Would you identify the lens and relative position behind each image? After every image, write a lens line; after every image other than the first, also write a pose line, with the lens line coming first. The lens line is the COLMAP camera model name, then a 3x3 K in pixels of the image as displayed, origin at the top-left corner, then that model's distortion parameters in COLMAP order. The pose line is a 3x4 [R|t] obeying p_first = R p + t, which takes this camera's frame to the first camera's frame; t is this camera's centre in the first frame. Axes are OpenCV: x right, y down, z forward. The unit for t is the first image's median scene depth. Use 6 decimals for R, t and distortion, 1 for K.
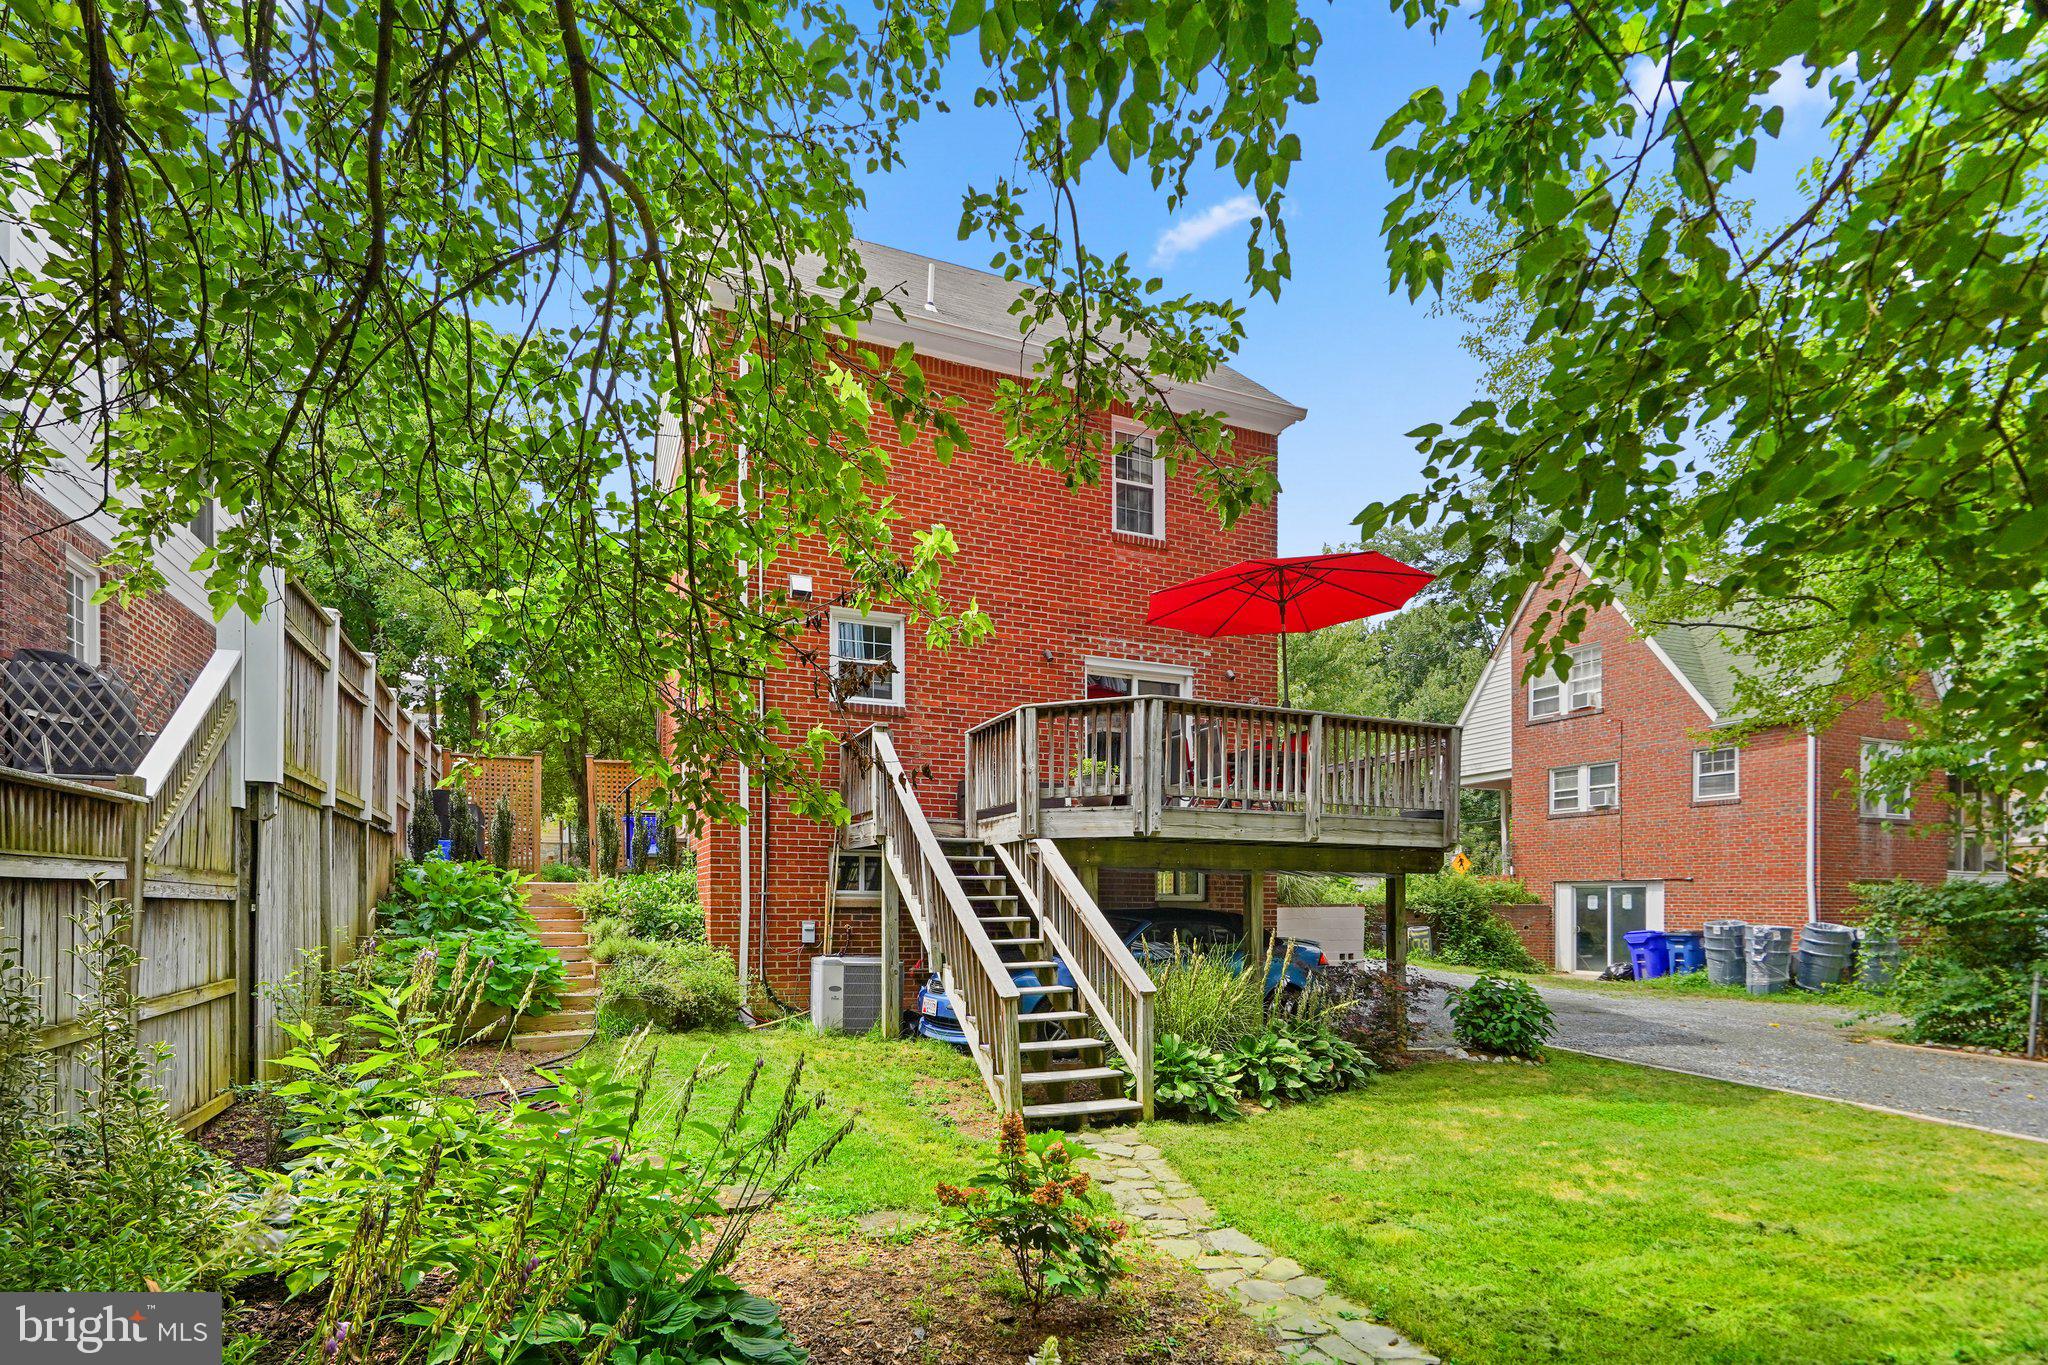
lens RADIAL K [[893.2, 0, 1018.4], [0, 893.2, 814.4], [0, 0, 1]] dist [-0.000336, -0.000035]
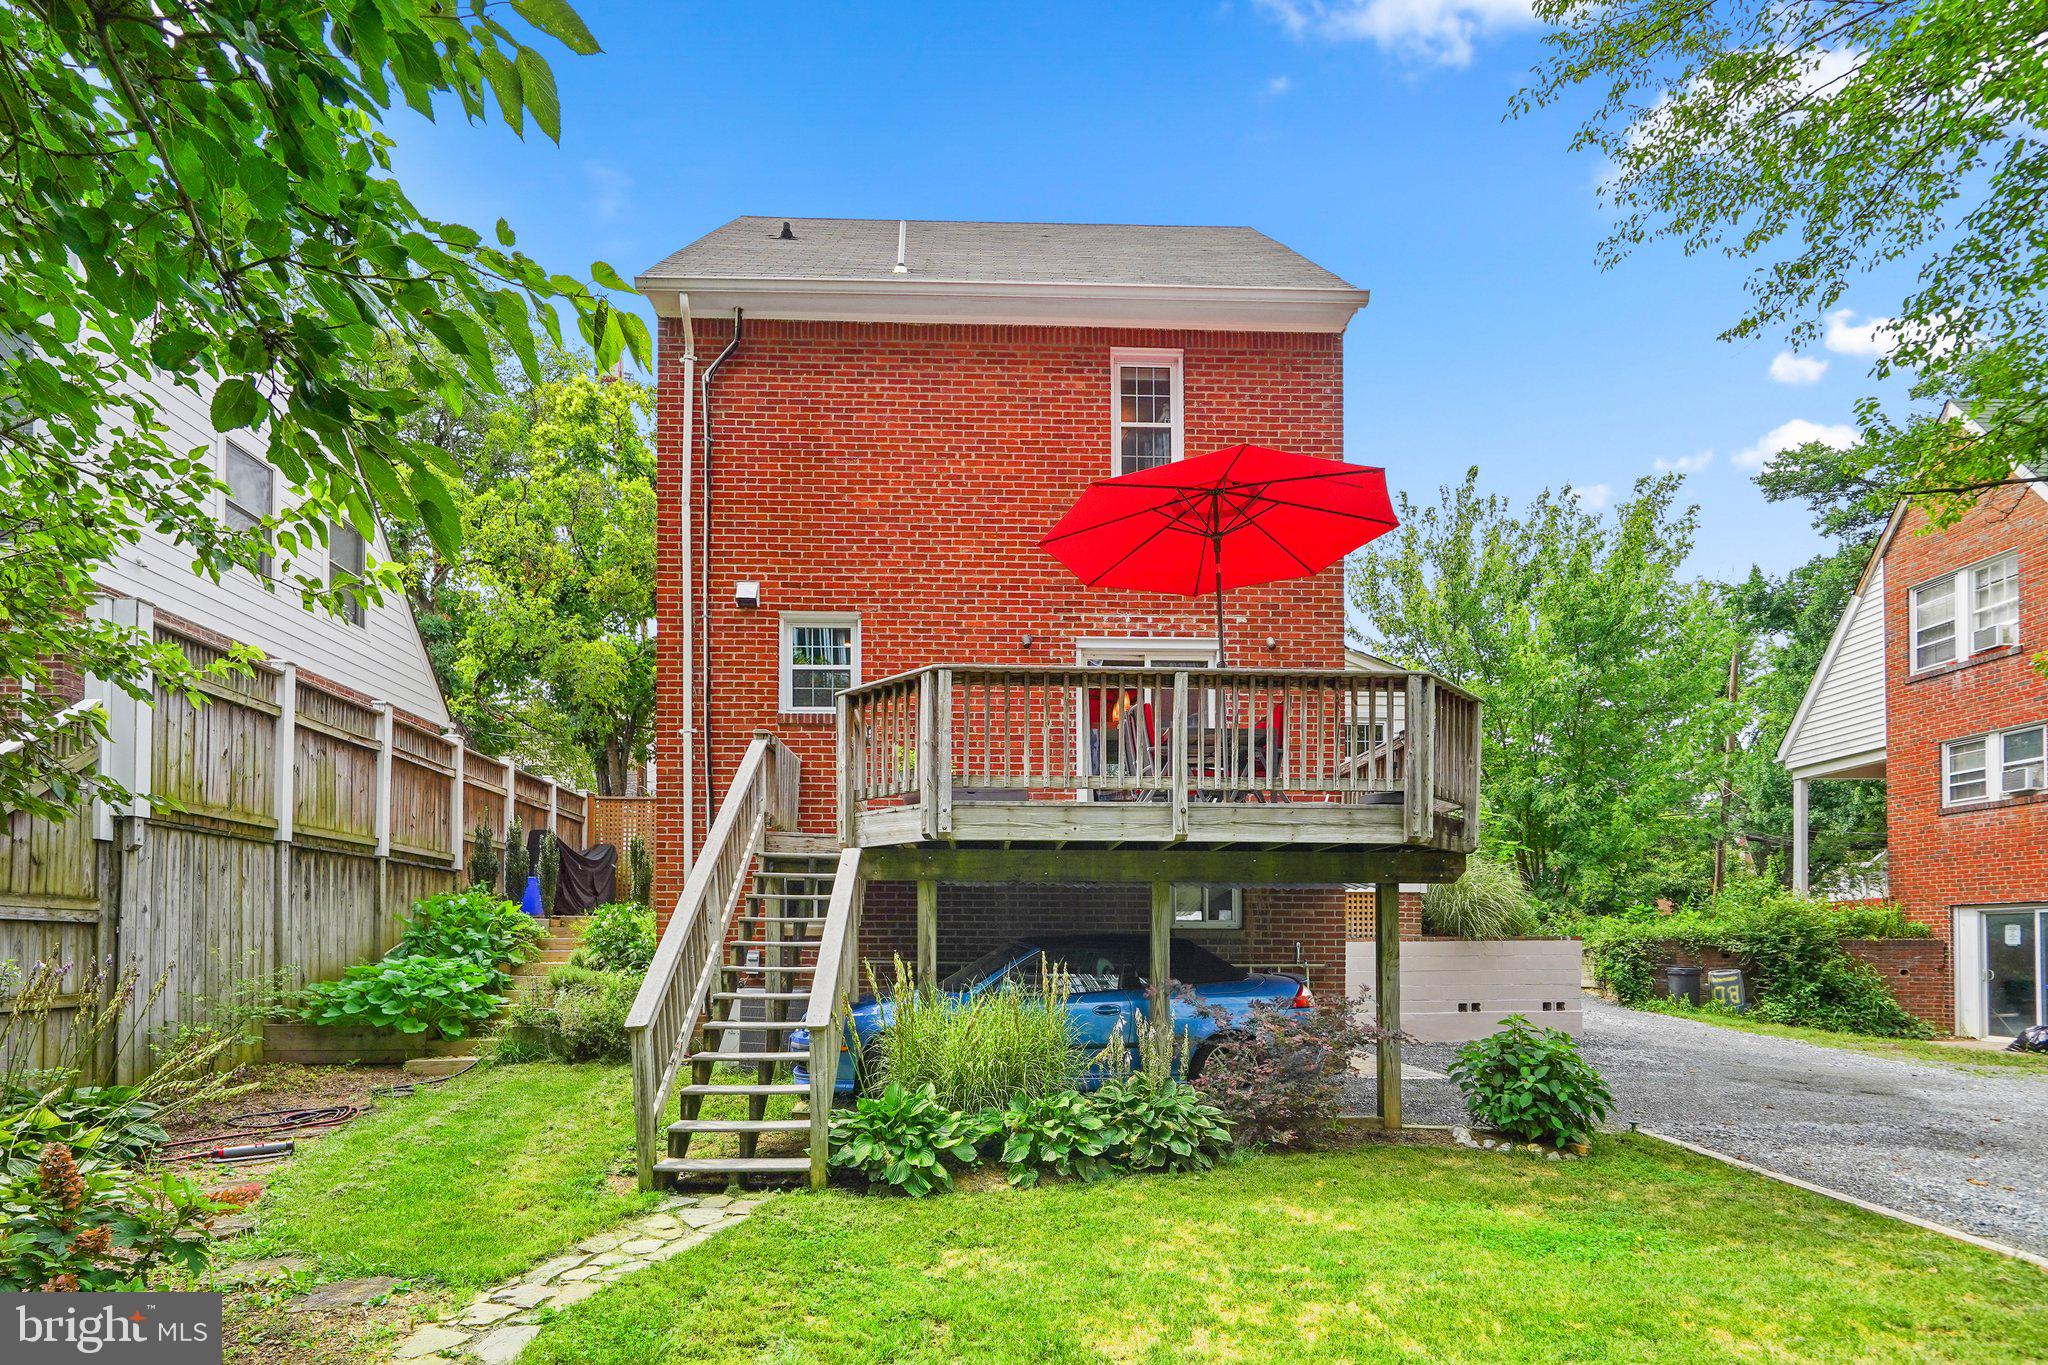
lens RADIAL K [[967.1, 0, 1017.8], [0, 967.1, 841.5], [0, 0, 1]] dist [-0.001660, 0.000003]
pose [[0.944918, -0.036266, -0.325291, 0.301548], [0.032906, 0.999333, -0.015827, 0.026284], [0.325648, 0.004251, 0.945481, 0.117679]]
